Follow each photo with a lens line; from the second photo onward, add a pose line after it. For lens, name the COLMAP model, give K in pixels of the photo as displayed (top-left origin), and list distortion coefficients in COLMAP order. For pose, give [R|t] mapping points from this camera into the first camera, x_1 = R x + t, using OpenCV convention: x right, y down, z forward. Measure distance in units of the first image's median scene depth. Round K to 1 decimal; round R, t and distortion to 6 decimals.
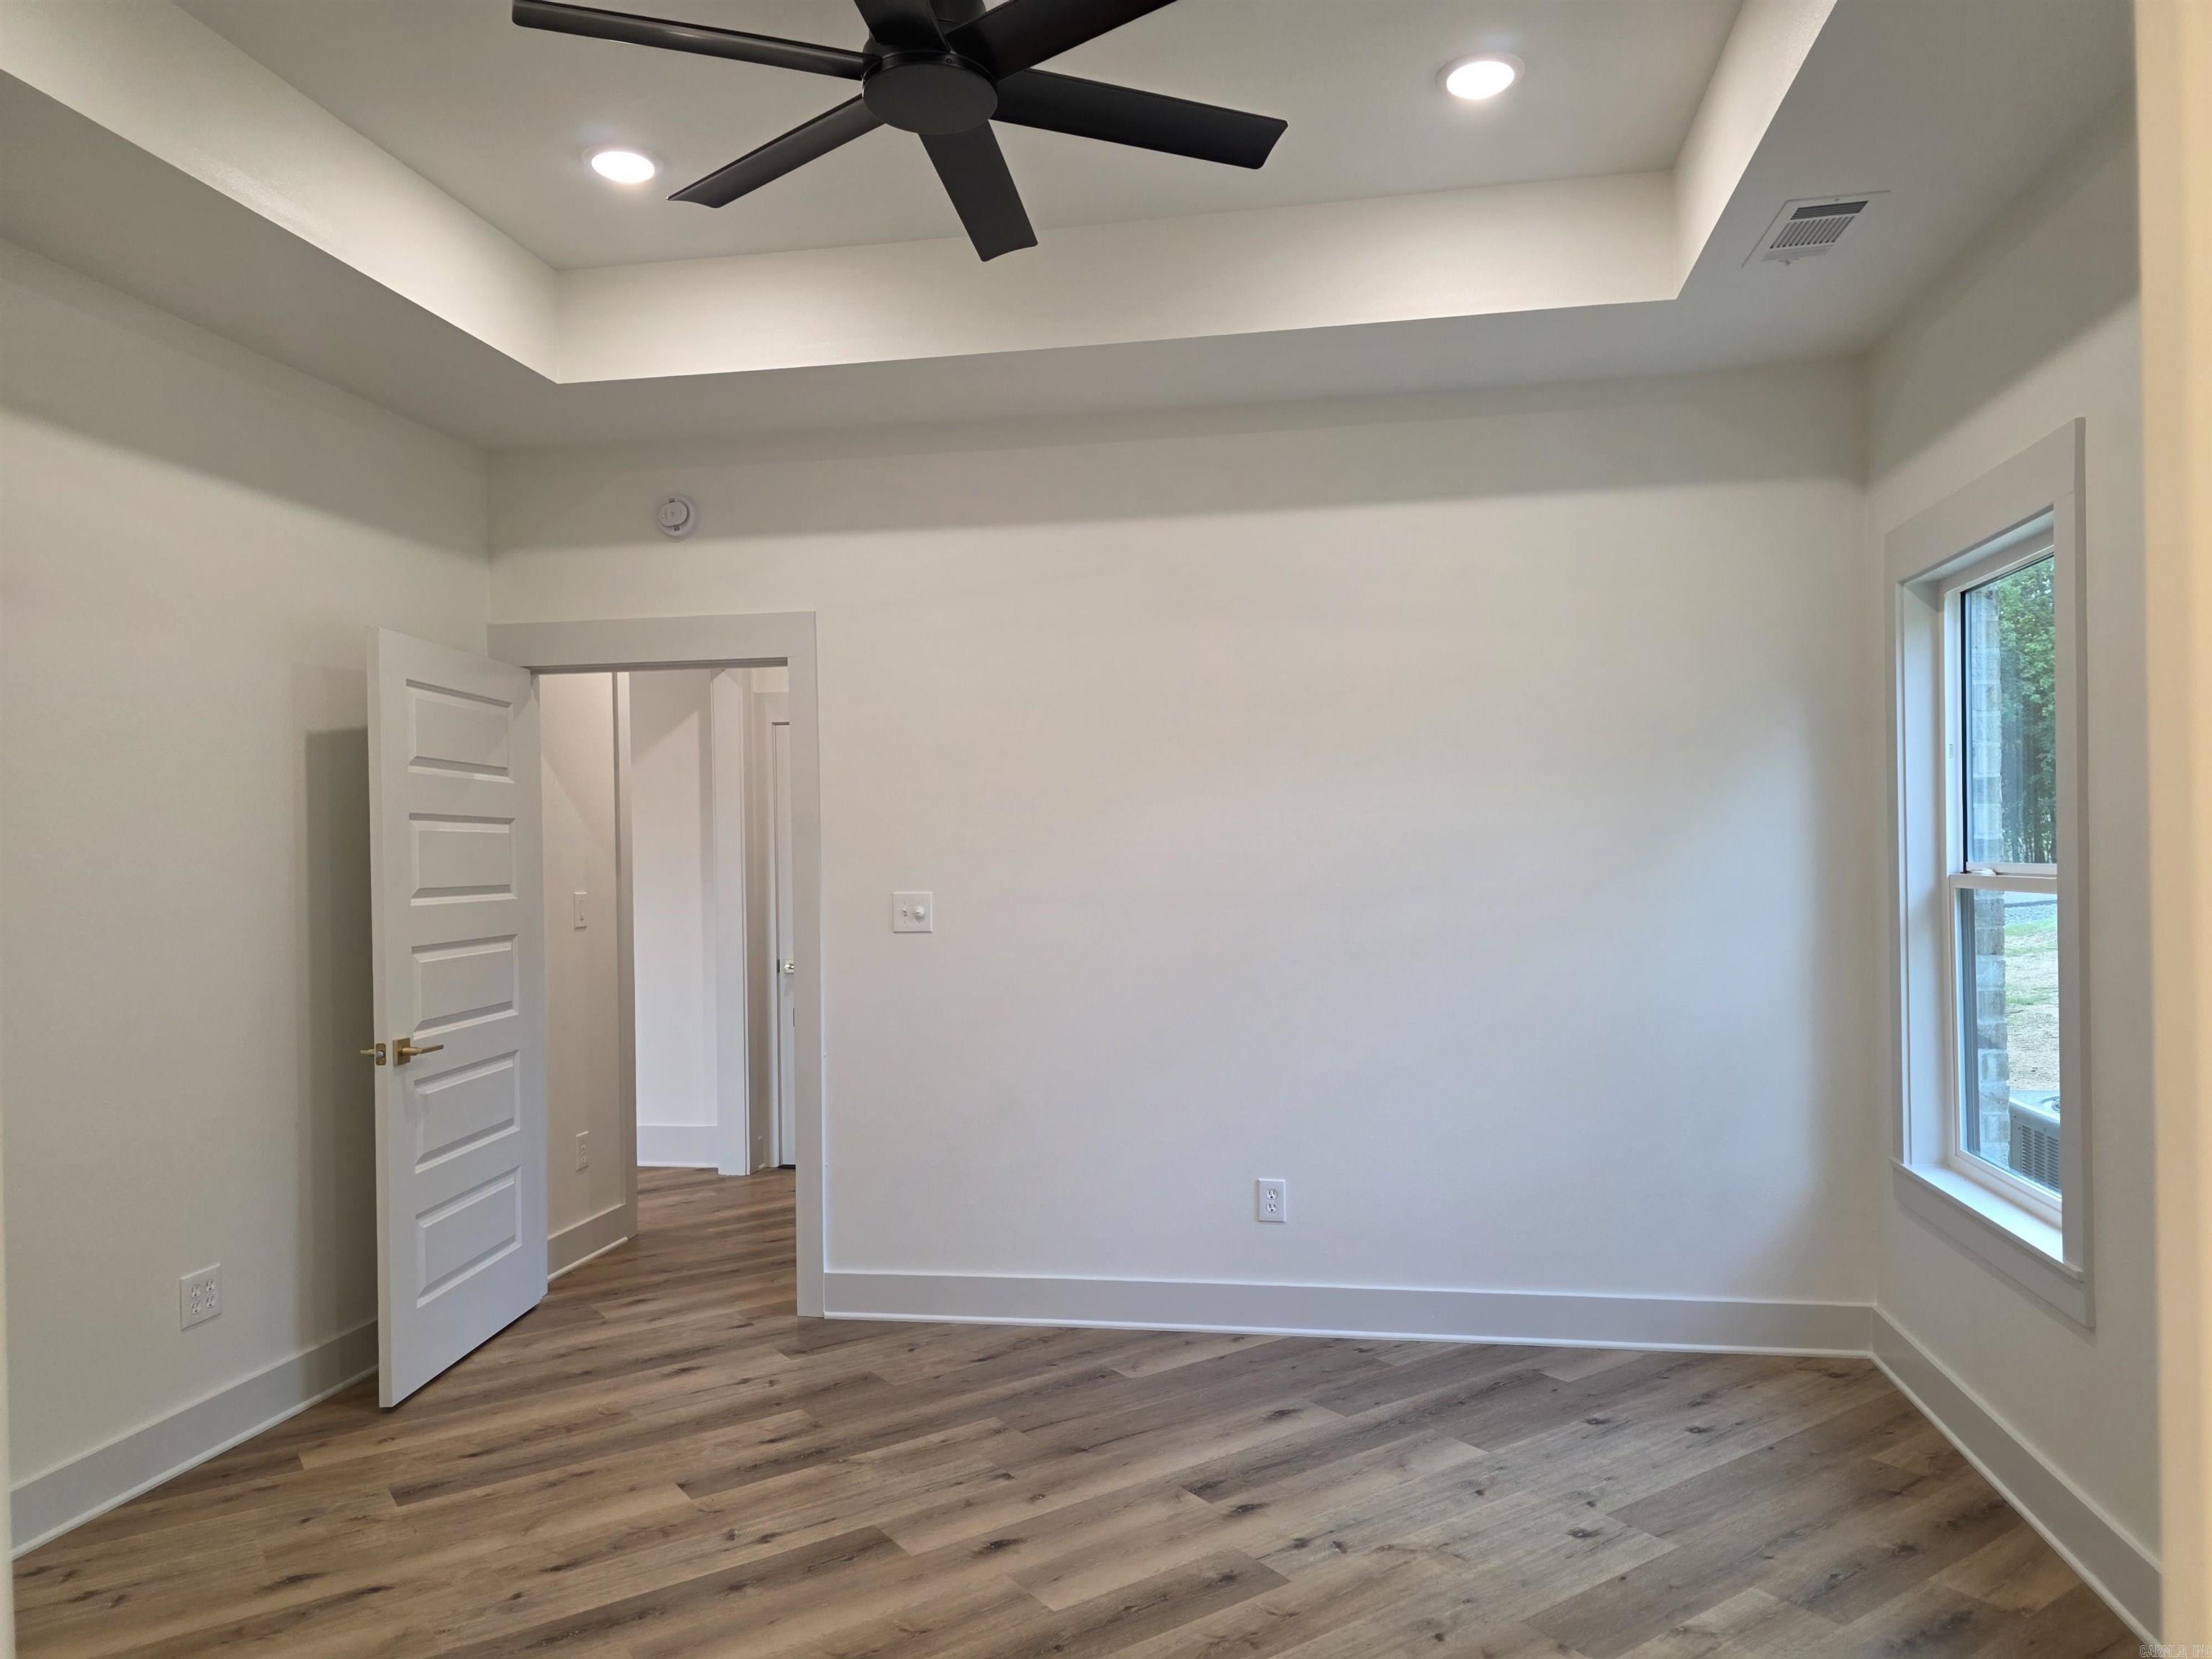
lens RADIAL K [[1474.6, 0, 1134.4], [0, 1474.6, 839.8], [0, 0, 1]] dist [0.063929, -0.053609]
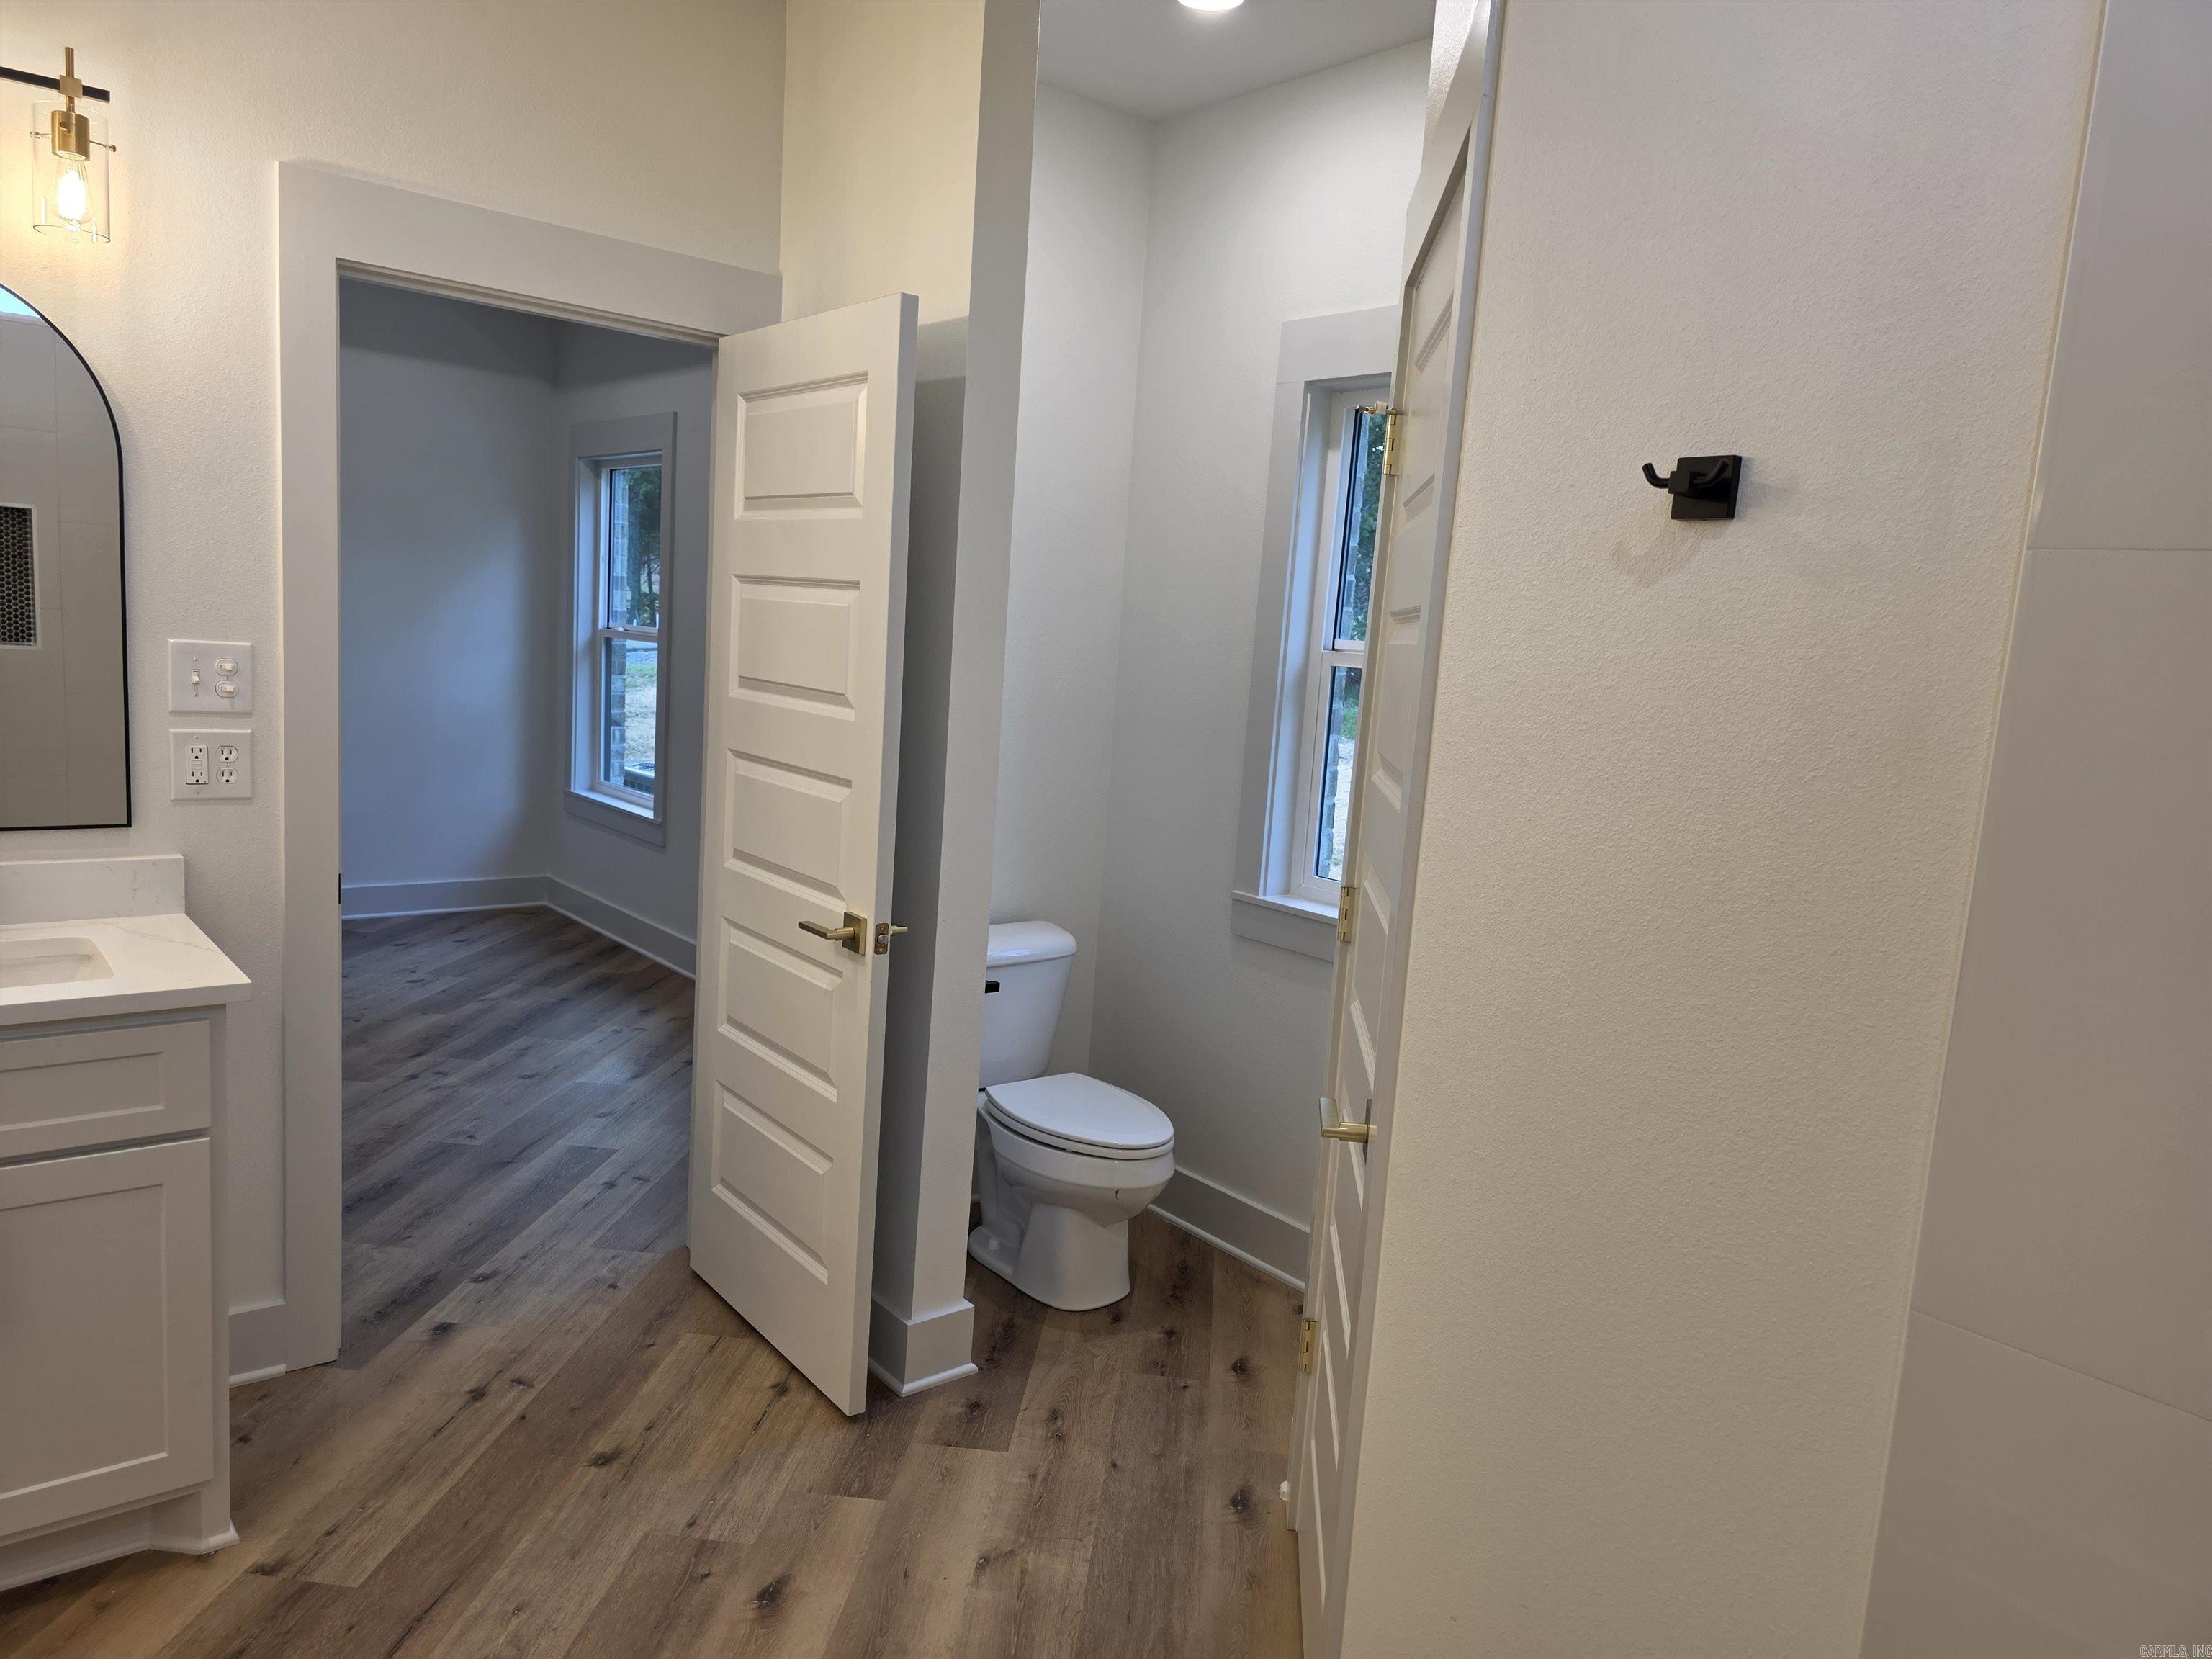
lens RADIAL K [[1474.6, 0, 1134.4], [0, 1474.6, 839.8], [0, 0, 1]] dist [0.063929, -0.053609]
pose [[0.631051, -0.054925, 0.773794, -0.446805], [-0.081770, 0.987224, 0.136760, -0.023446], [-0.771420, -0.149575, 0.618497, -0.638471]]
